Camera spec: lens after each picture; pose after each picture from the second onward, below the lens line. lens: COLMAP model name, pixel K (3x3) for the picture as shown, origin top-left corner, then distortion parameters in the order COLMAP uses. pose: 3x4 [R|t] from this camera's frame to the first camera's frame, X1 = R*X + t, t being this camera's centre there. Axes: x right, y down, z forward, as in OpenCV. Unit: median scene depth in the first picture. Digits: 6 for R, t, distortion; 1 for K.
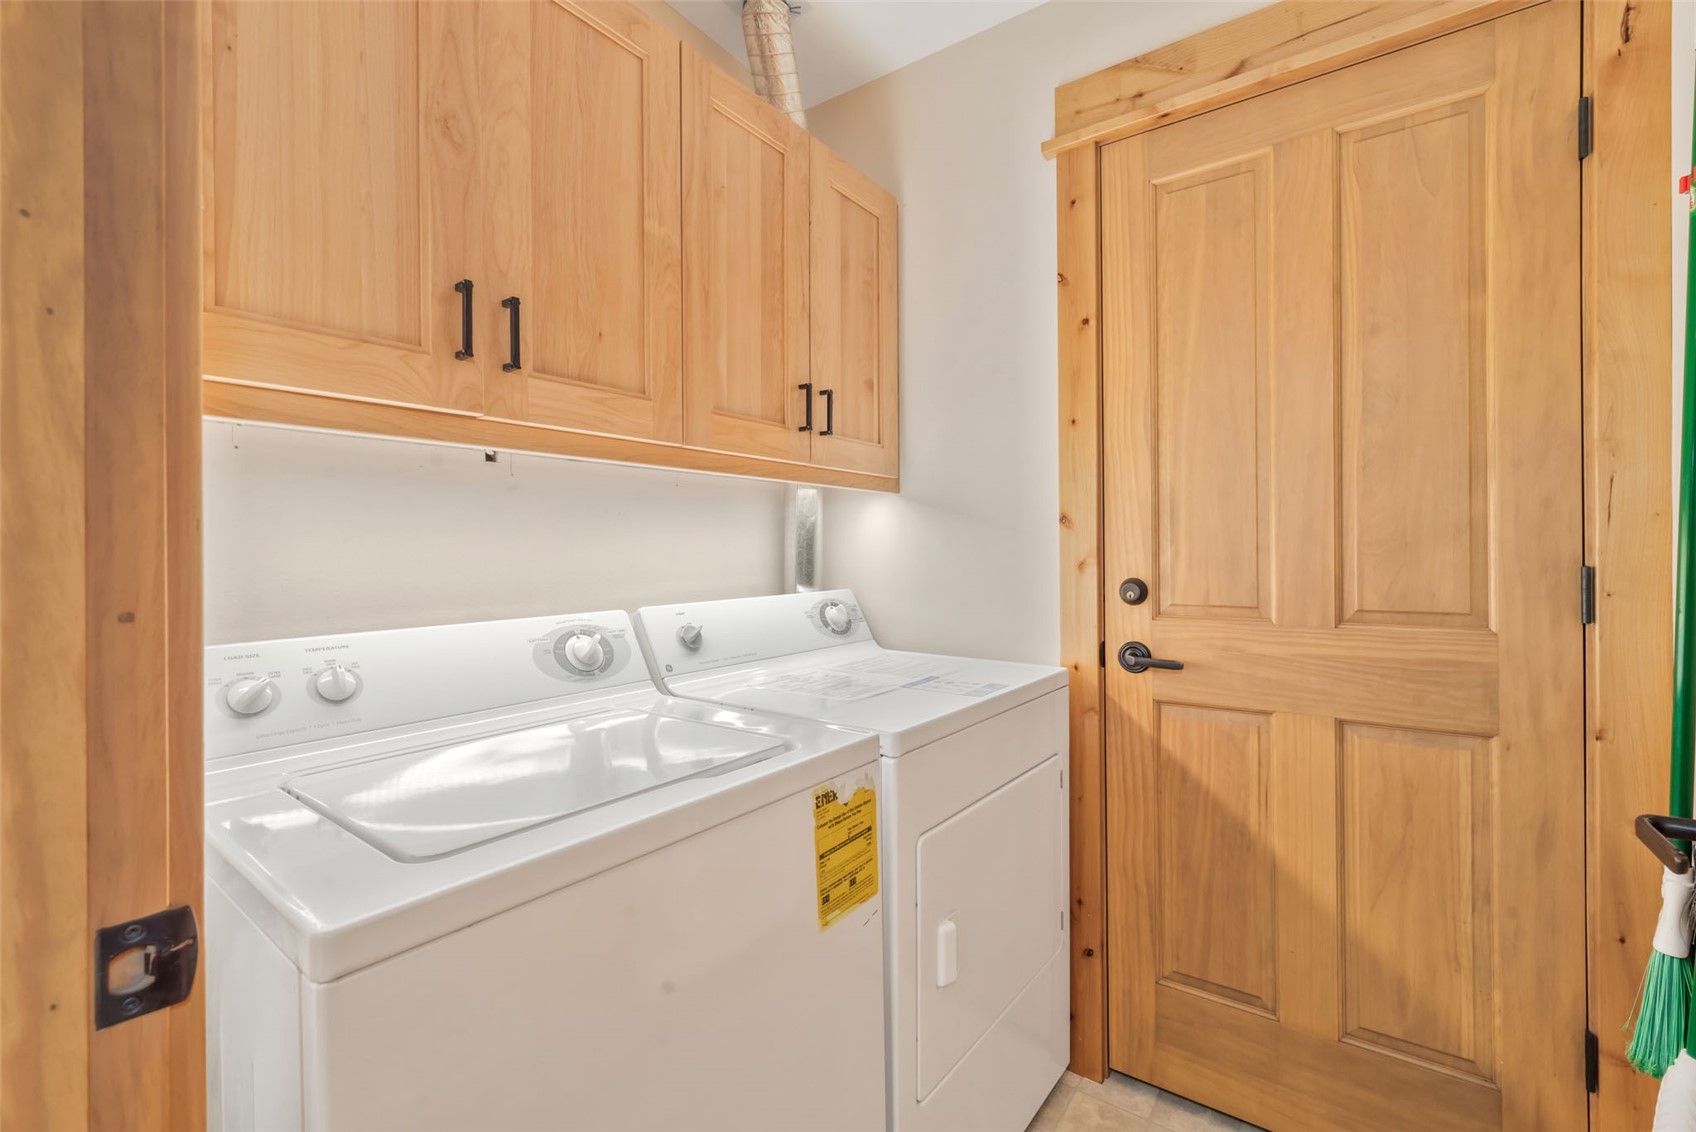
lens RADIAL K [[753.5, 0, 838.9], [0, 753.5, 553.2], [0, 0, 1]] dist [-0.001985, -0.000347]
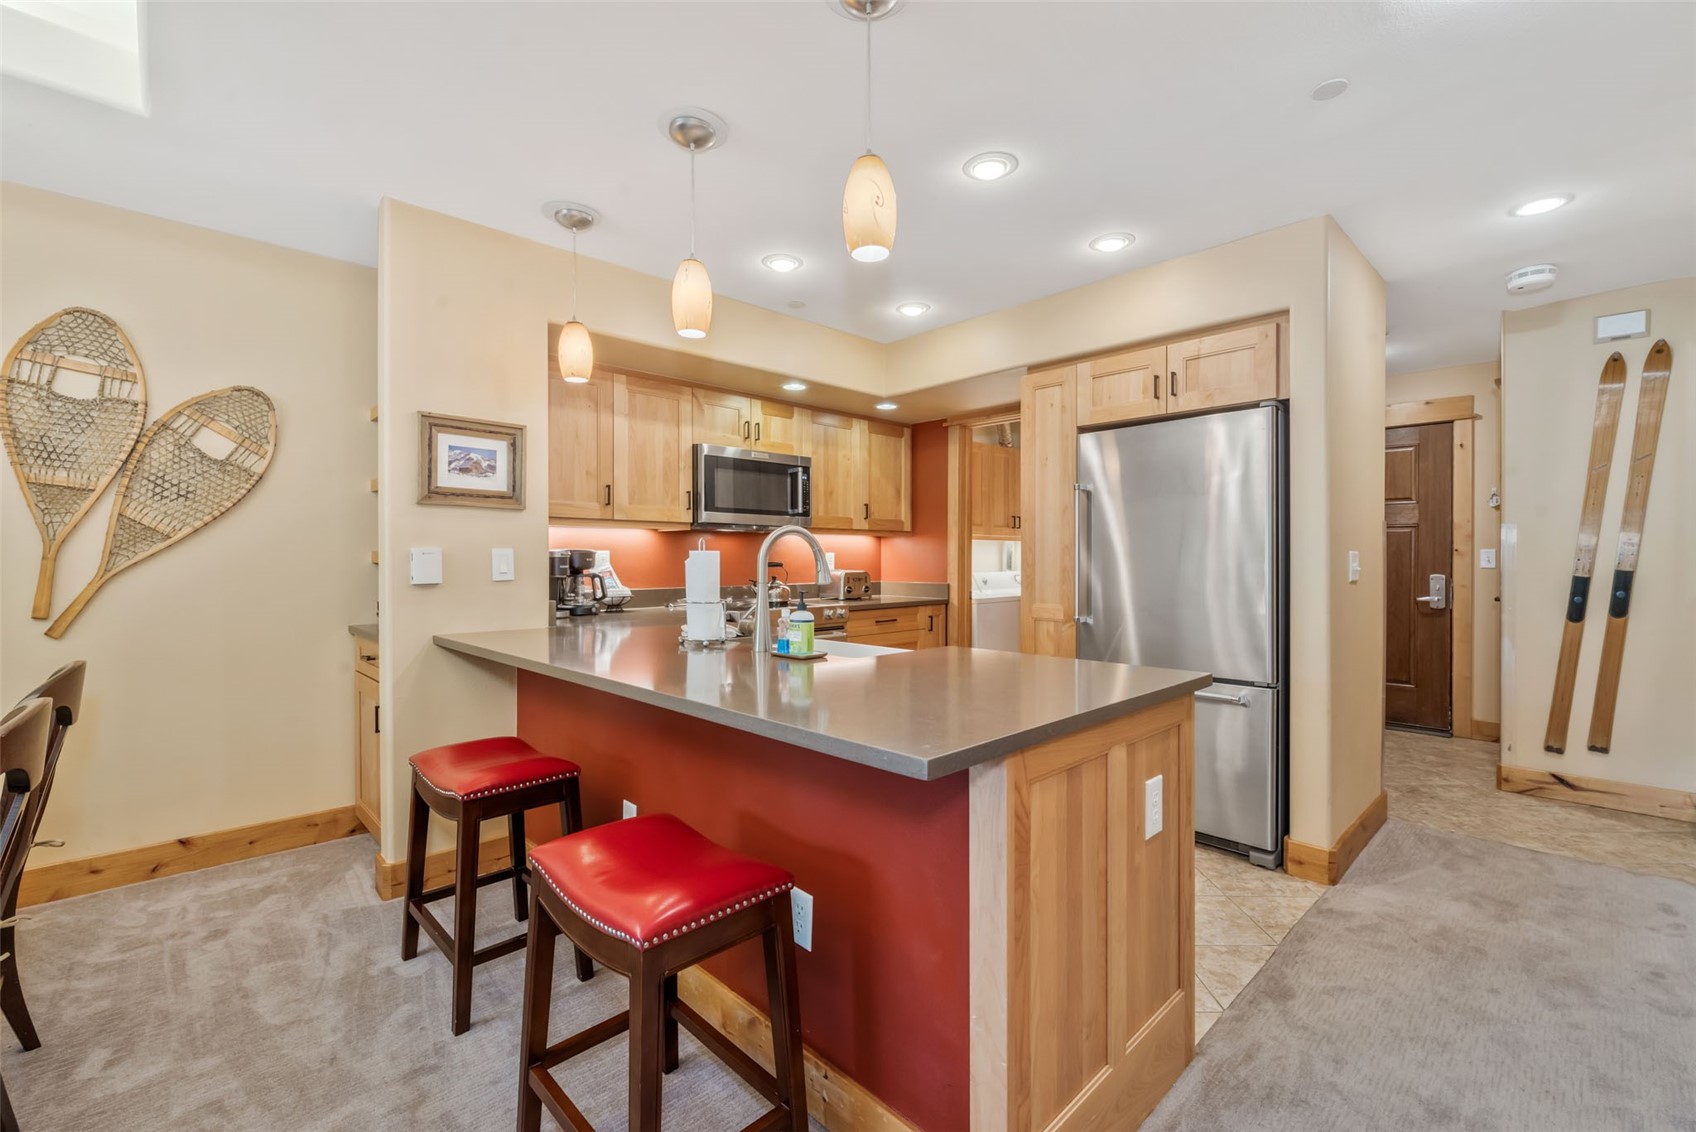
lens RADIAL K [[717.2, 0, 848.0], [0, 717.2, 566.0], [0, 0, 1]] dist [0.003816, 0.000490]
pose [[0.982964, 0.006952, -0.183665, -0.204979], [-0.005798, 0.999960, 0.006819, 0.011730], [0.183705, -0.005638, 0.982965, -2.804738]]
